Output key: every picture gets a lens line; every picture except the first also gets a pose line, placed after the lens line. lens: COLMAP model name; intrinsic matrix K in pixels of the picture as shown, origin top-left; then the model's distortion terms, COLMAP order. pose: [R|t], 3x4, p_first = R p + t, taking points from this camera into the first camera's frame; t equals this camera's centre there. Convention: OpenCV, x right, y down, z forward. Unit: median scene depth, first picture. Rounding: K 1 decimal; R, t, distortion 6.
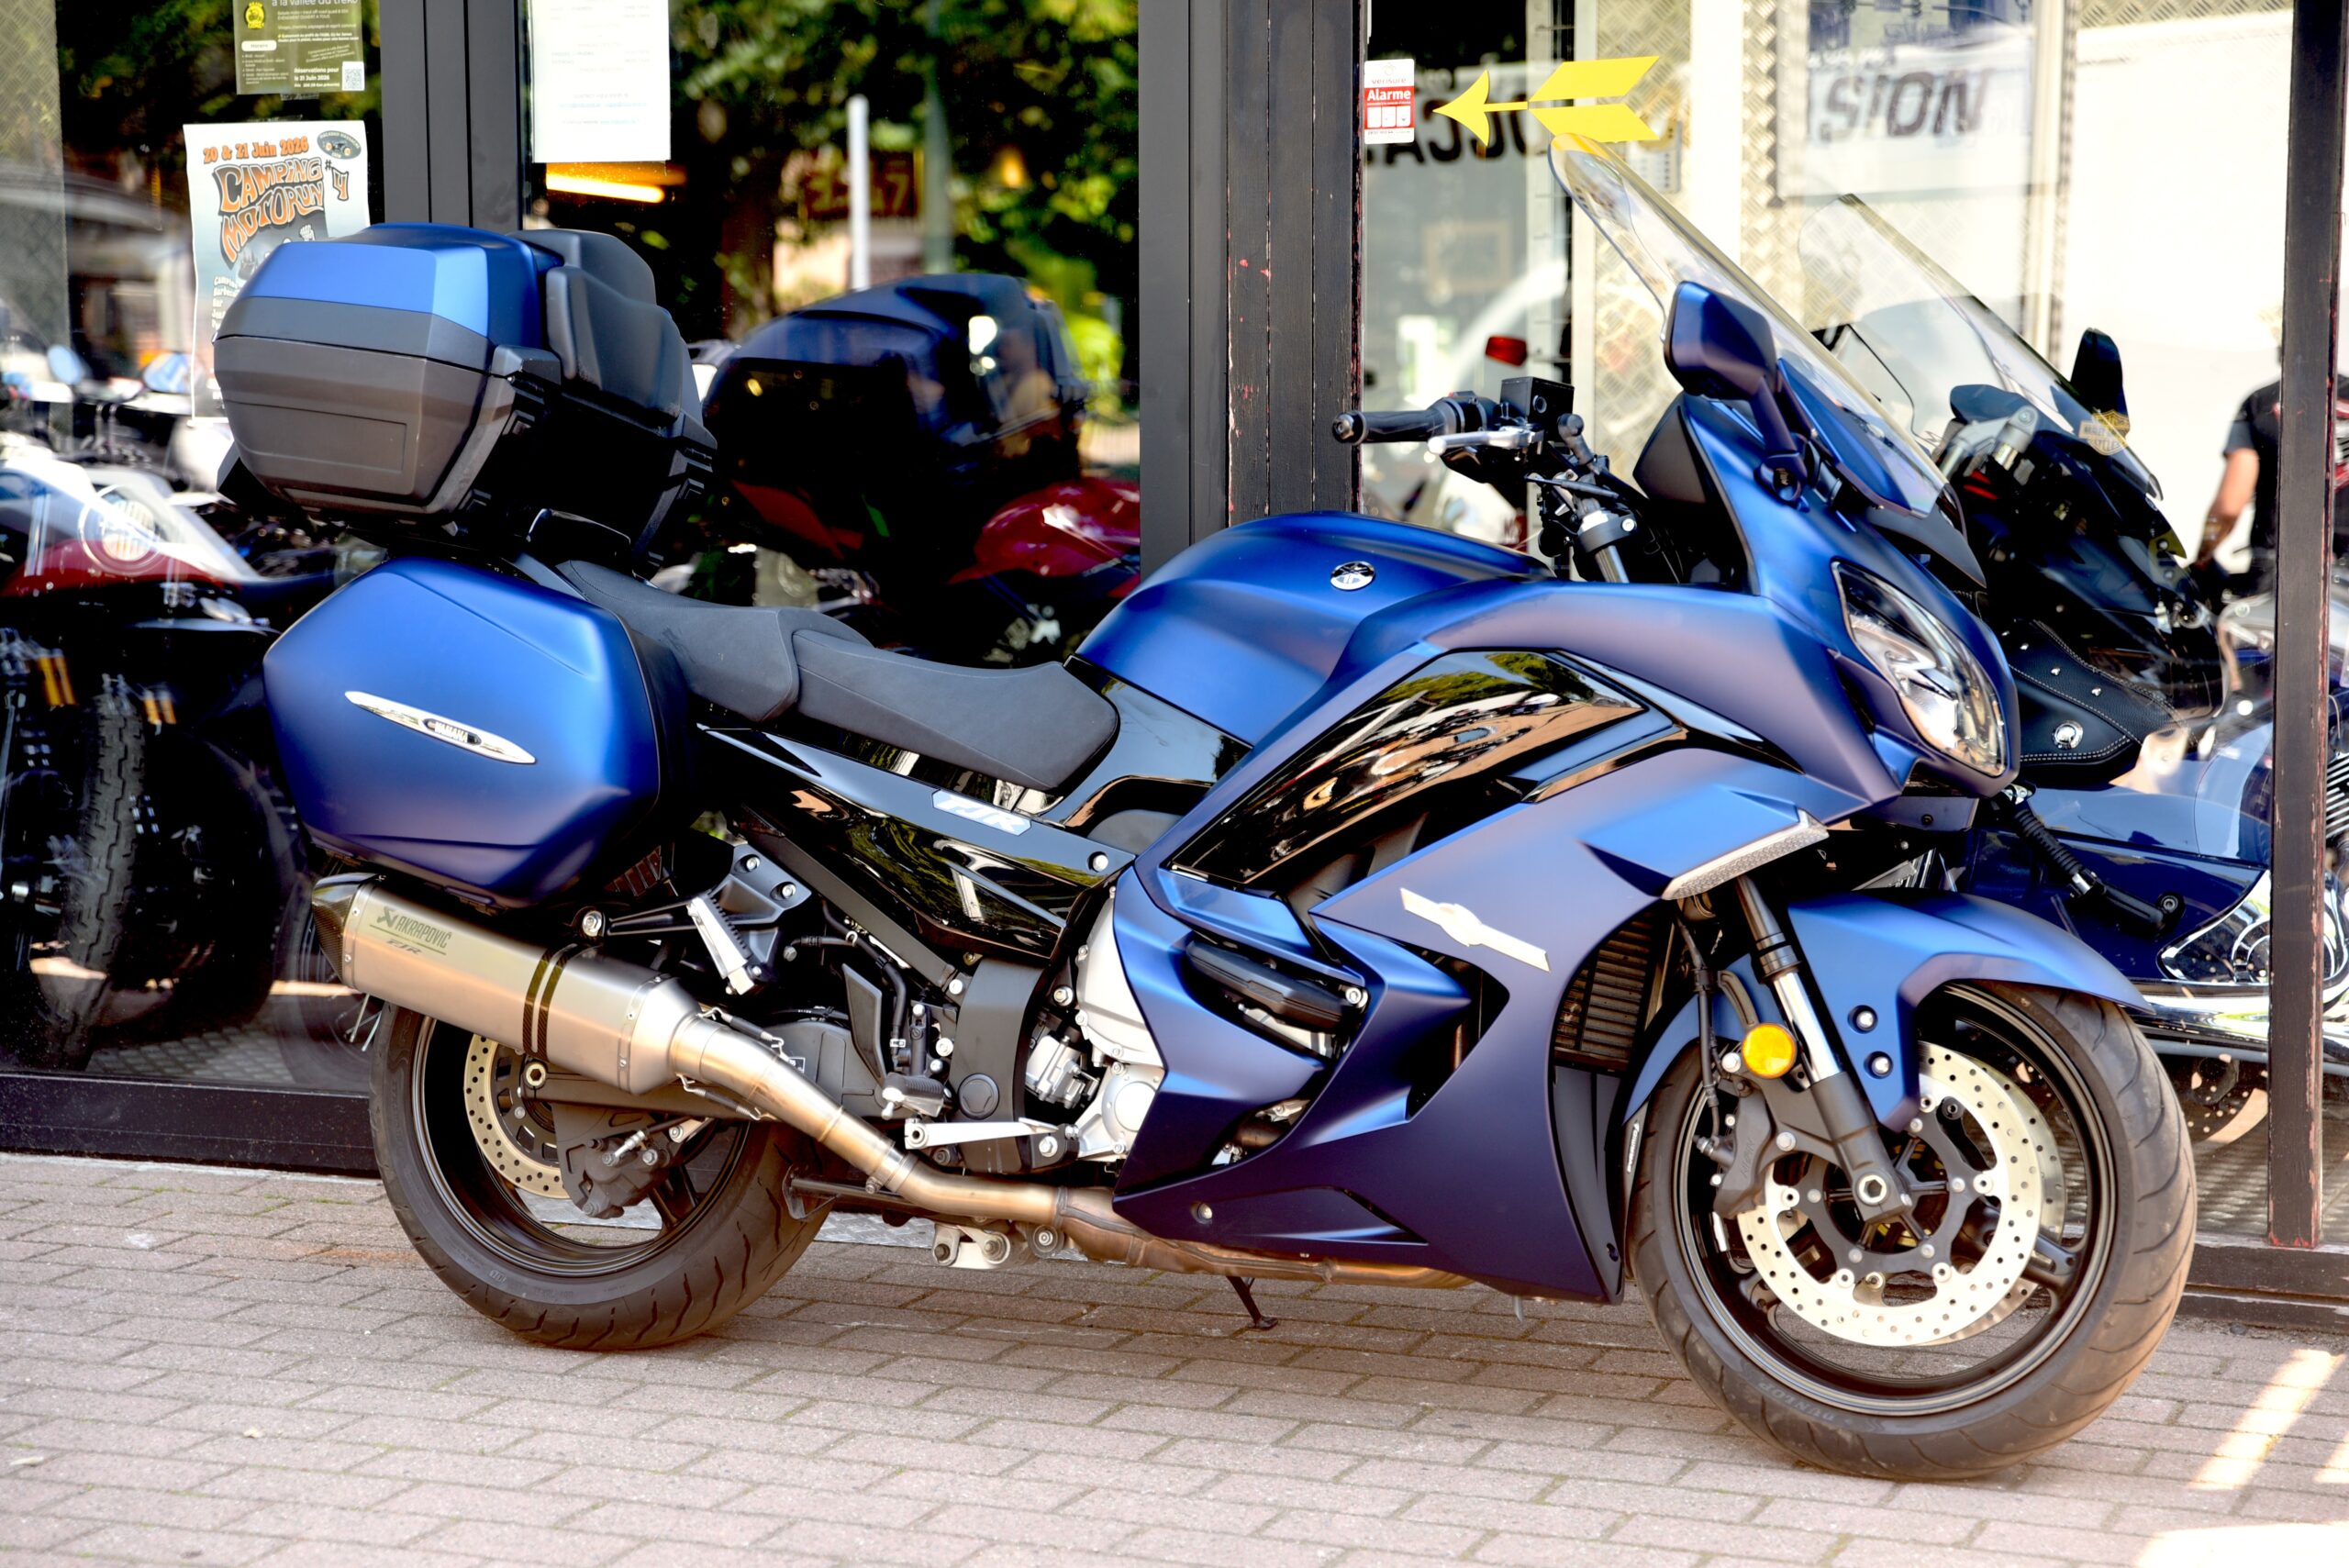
lens RADIAL K [[4269.1, 0, 1171.8], [0, 4269.1, 781.5], [0, 0, 1]] dist [0.085119, 0.002875]
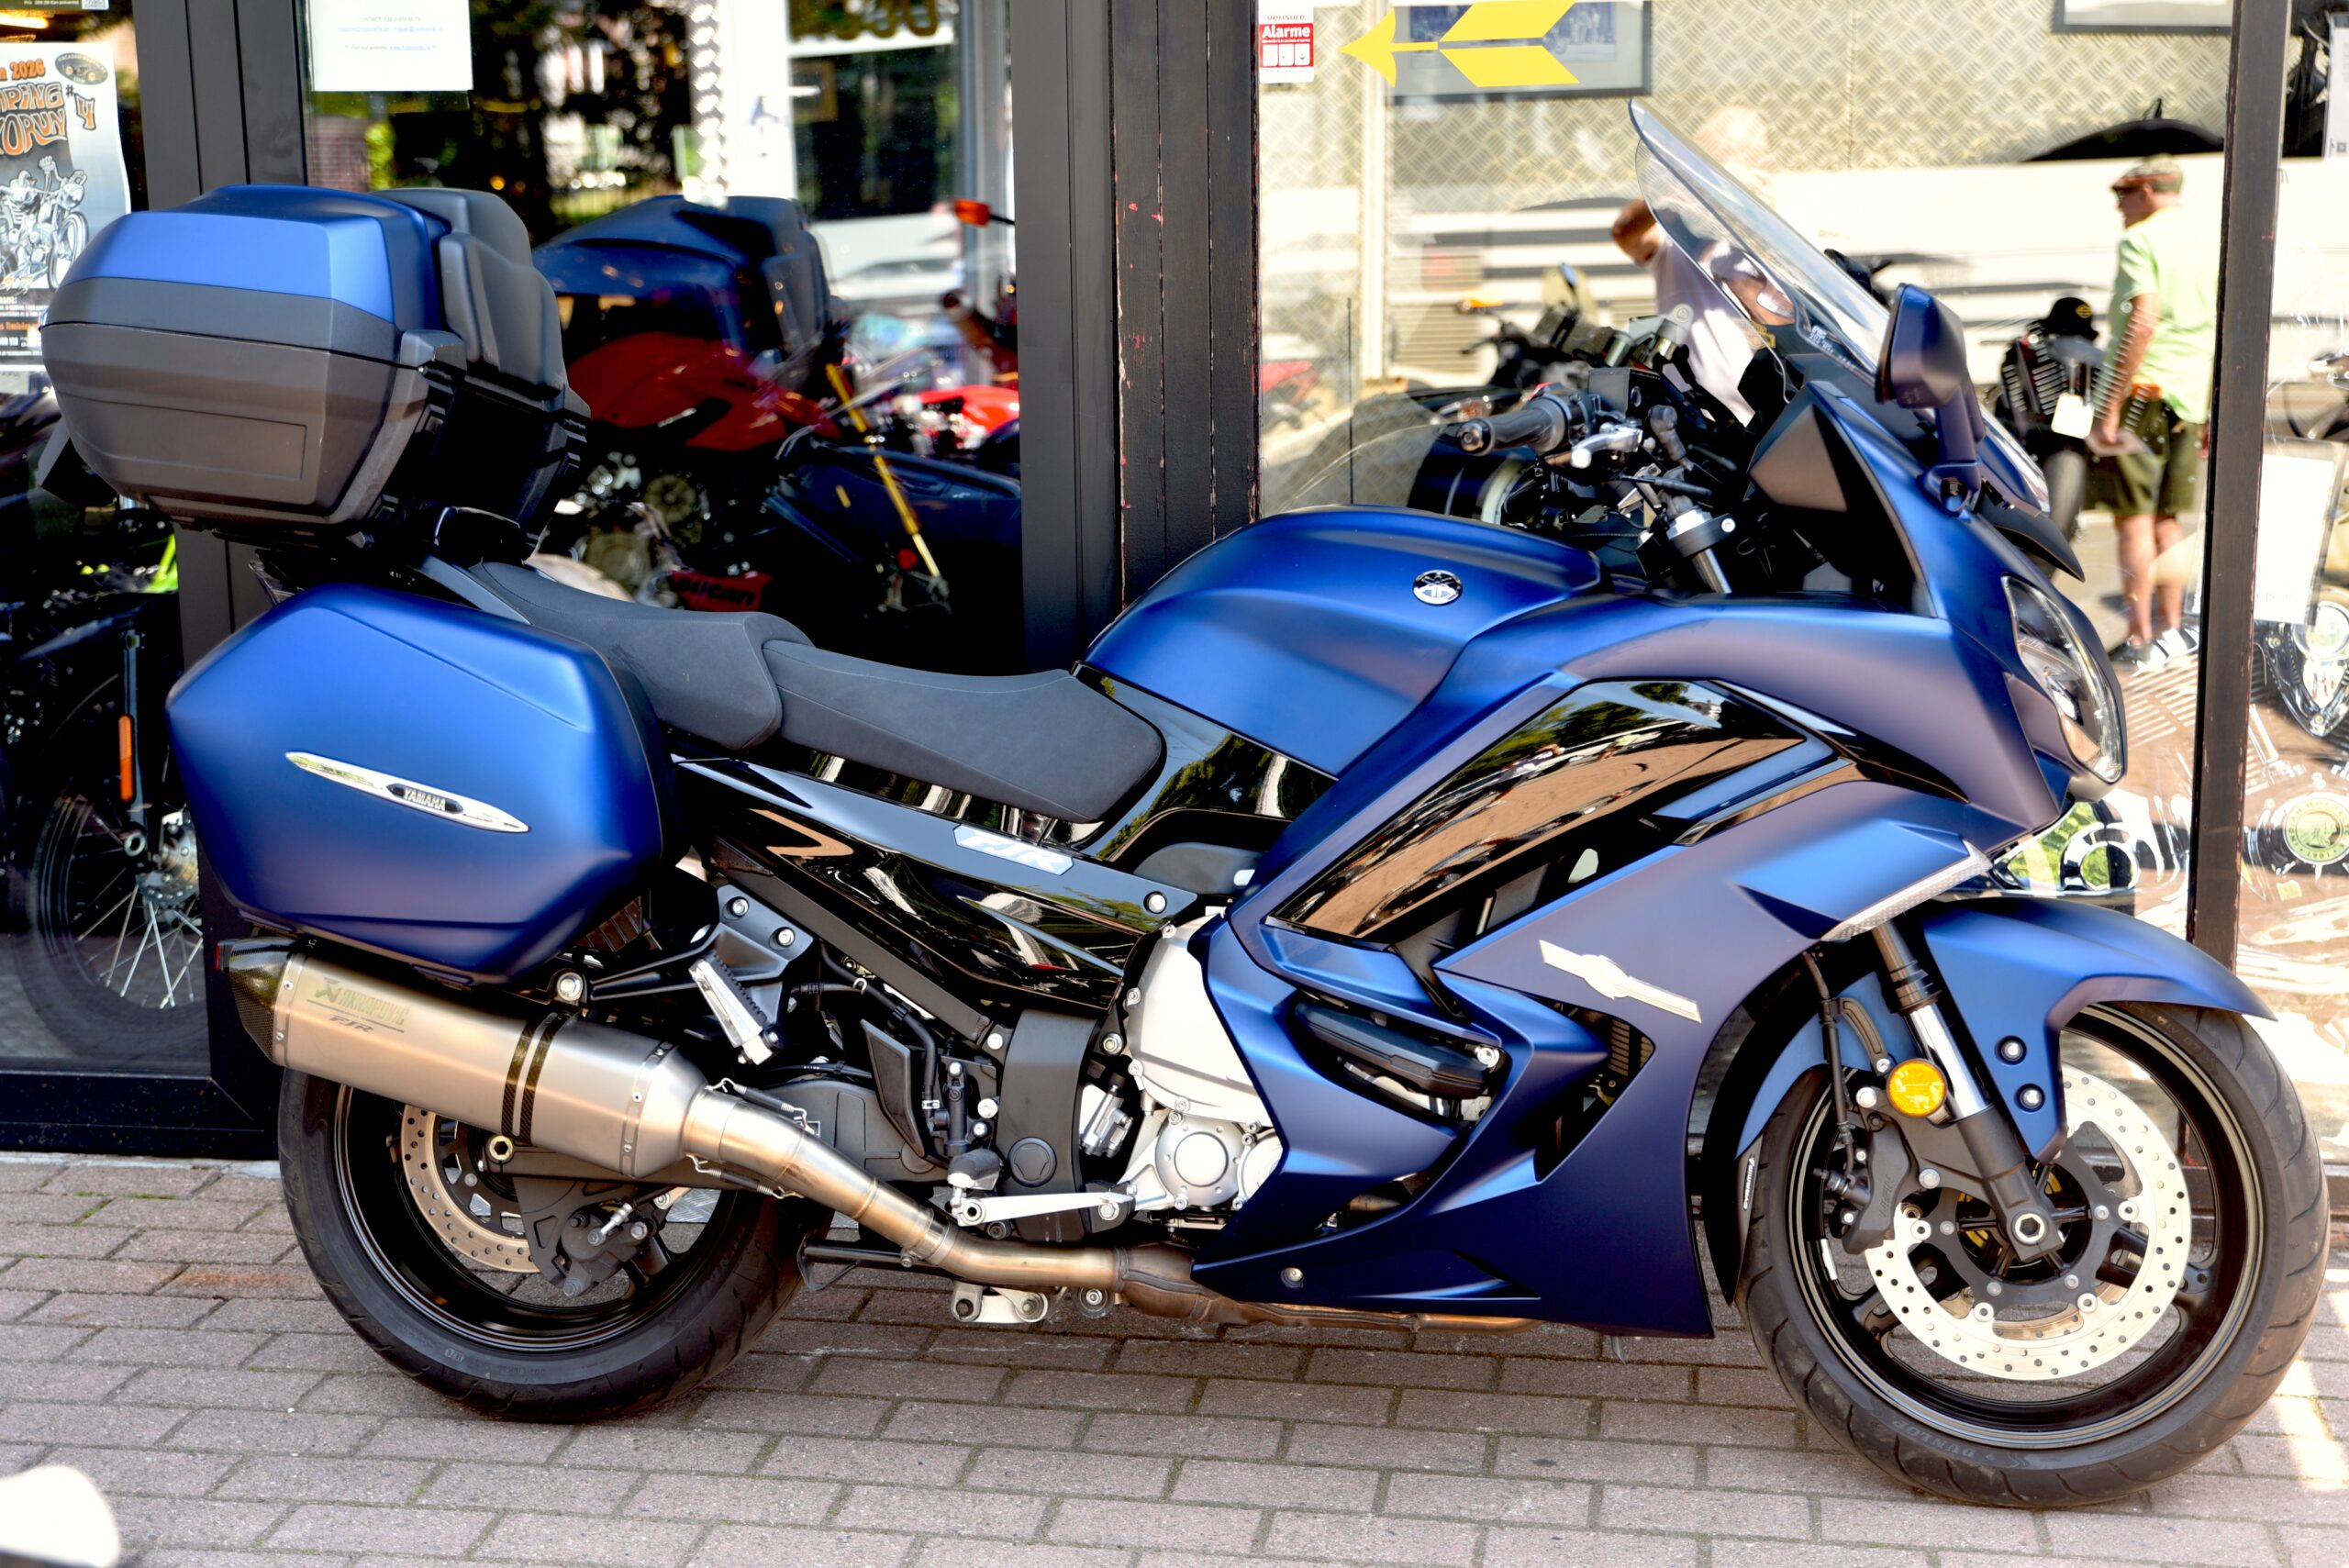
lens RADIAL K [[3202.8, 0, 1174.5], [0, 3202.8, 784.0], [0, 0, 1]] dist [0.011136, 0.074300]
pose [[0.972494, -0.051861, 0.227079, -0.166175], [0.028616, 0.994114, 0.104489, -0.077470], [-0.231162, -0.095117, 0.968255, 0.330714]]
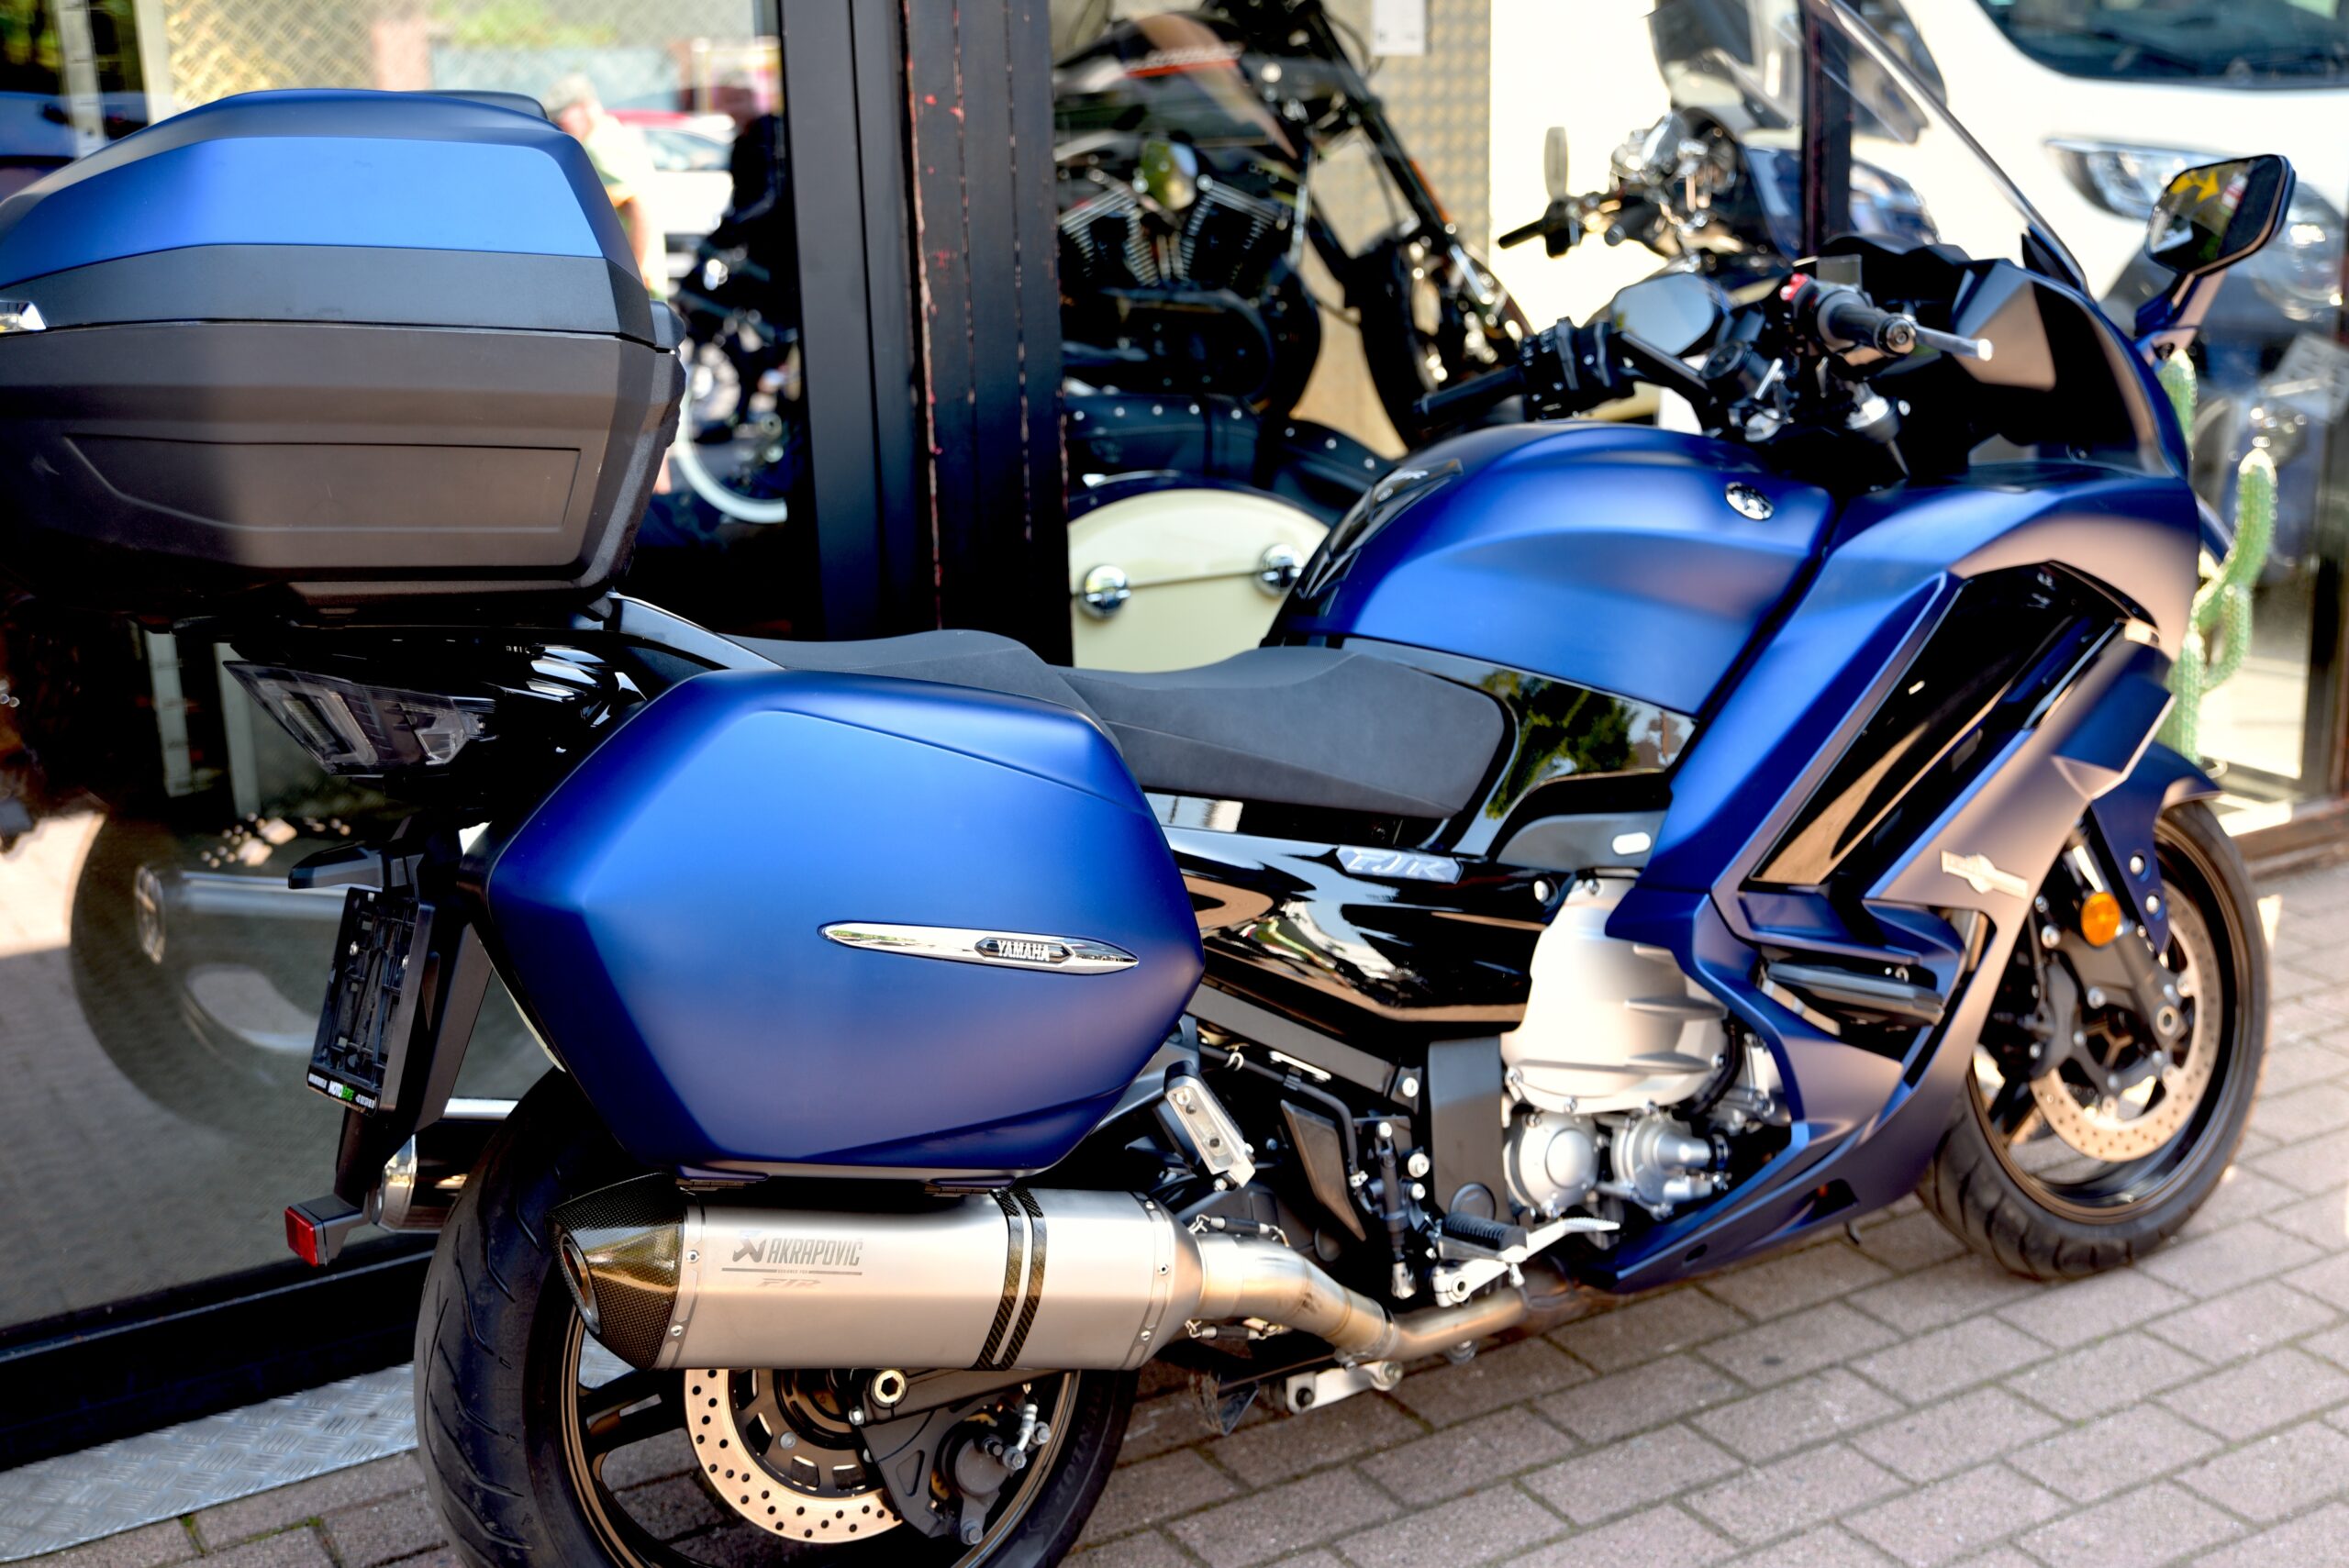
lens RADIAL K [[2767.0, 0, 1174.5], [0, 2767.0, 784.0], [0, 0, 1]] dist [-0.001065, -0.002731]
pose [[0.579983, -0.222544, 0.783642, -0.461344], [0.085538, 0.973281, 0.213091, -0.118056], [-0.810125, -0.056557, 0.583522, 0.740768]]
